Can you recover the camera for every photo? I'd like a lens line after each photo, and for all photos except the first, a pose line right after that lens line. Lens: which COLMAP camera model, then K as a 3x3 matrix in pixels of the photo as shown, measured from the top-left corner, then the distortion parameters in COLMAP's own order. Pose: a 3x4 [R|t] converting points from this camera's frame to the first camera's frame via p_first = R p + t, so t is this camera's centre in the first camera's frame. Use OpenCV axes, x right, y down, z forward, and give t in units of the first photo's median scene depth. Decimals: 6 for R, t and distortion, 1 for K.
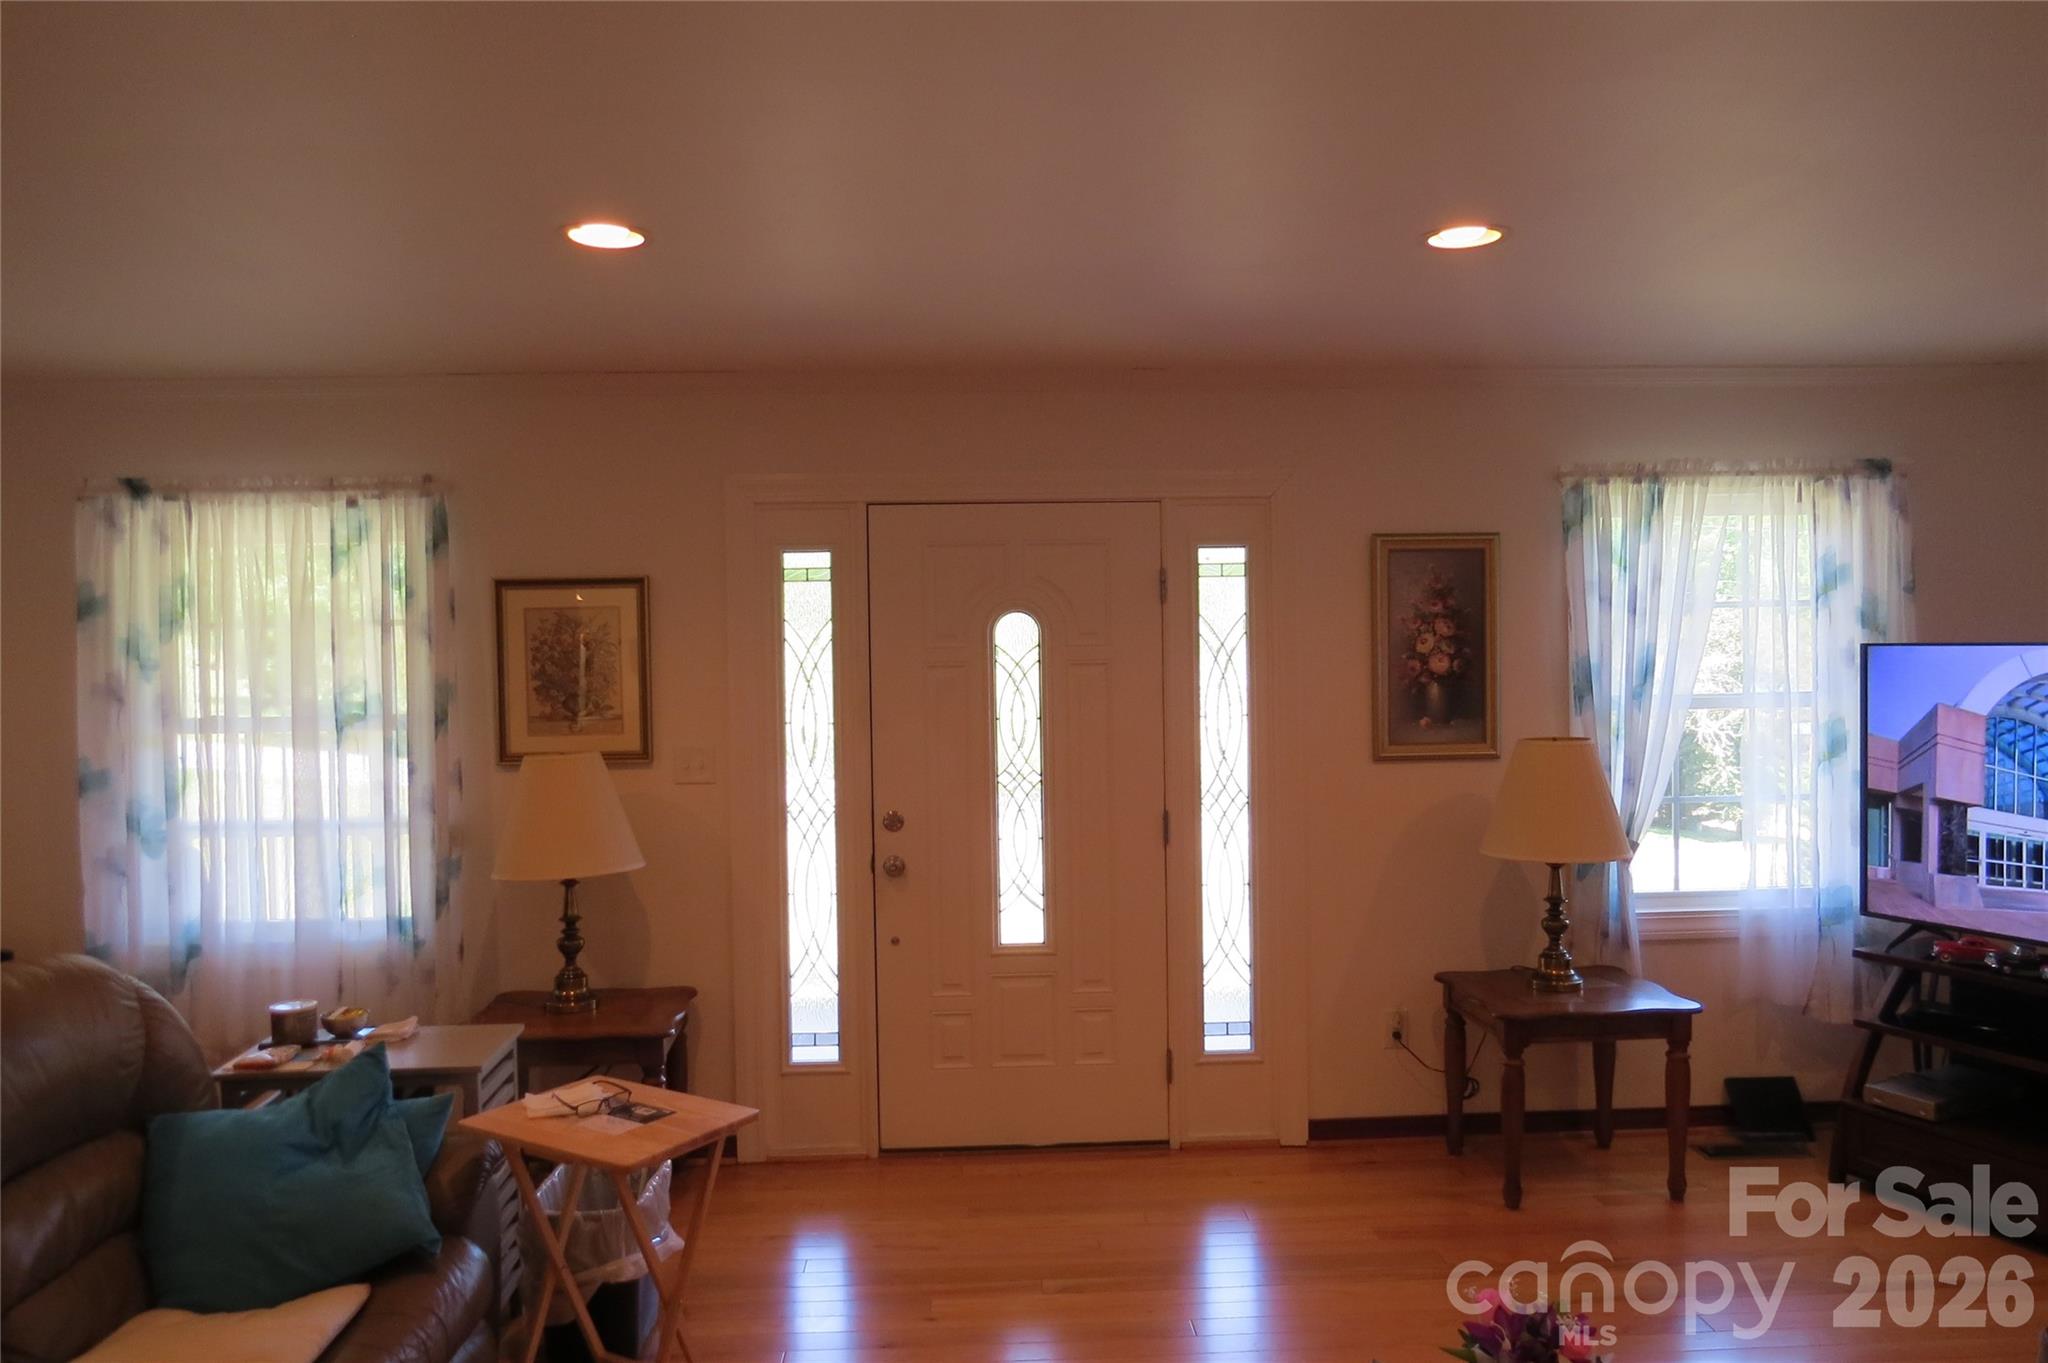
lens RADIAL K [[1460.4, 0, 1024.0], [0, 1460.4, 681.5], [0, 0, 1]] dist [-0.027399, 0.010524]
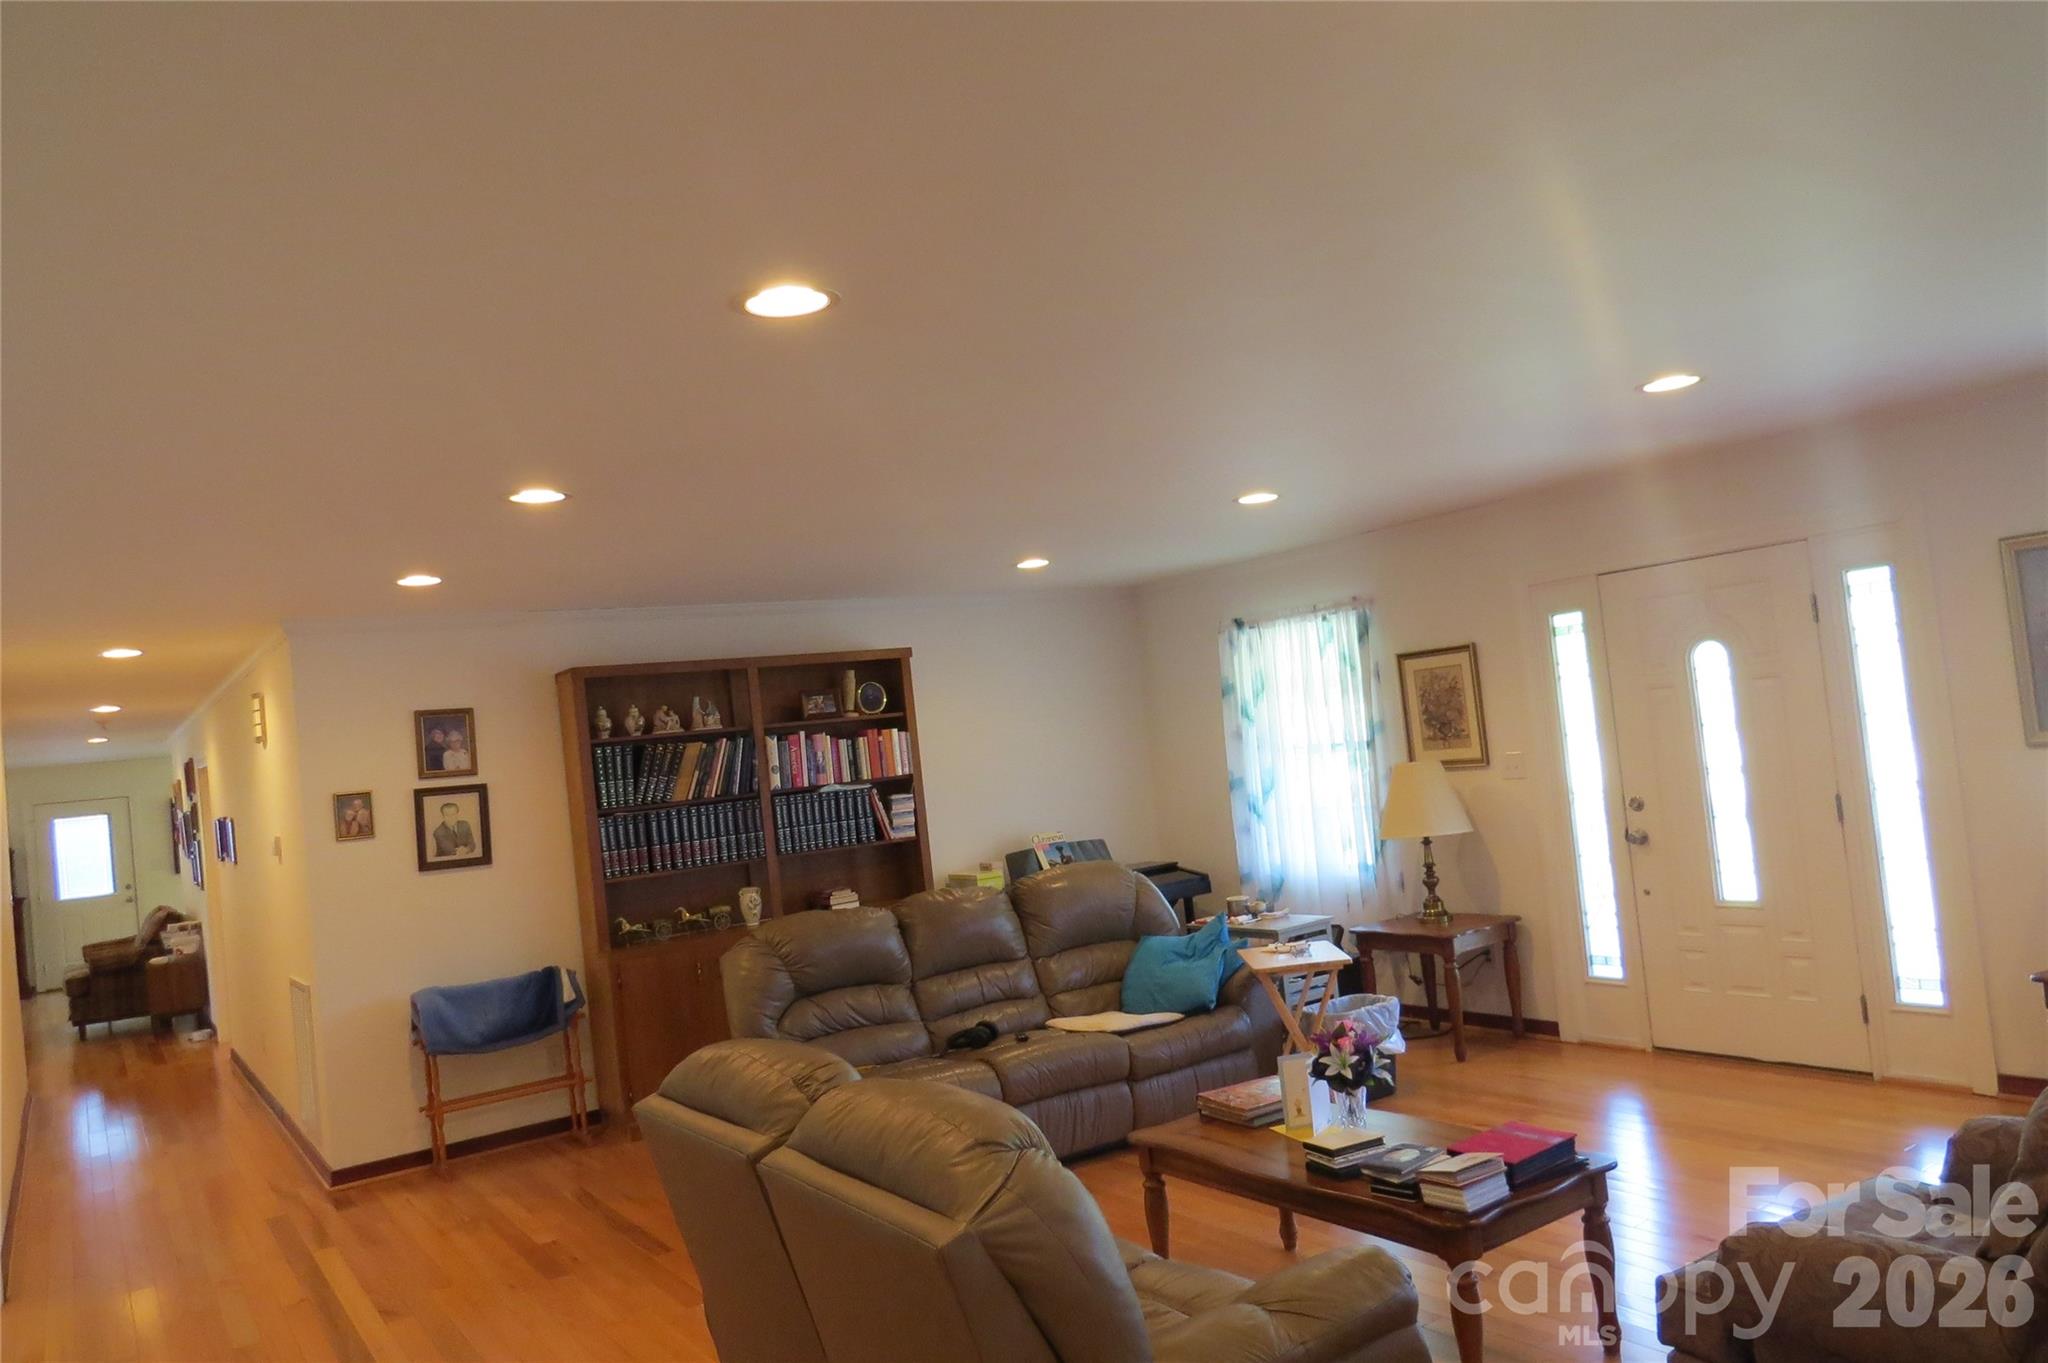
lens RADIAL K [[1460.4, 0, 1024.0], [0, 1460.4, 681.5], [0, 0, 1]] dist [-0.027399, 0.010524]
pose [[0.516767, -0.073547, -0.852961, 0.780362], [0.077319, 0.996241, -0.039058, -0.009162], [0.852628, -0.045767, 0.520511, -0.187625]]
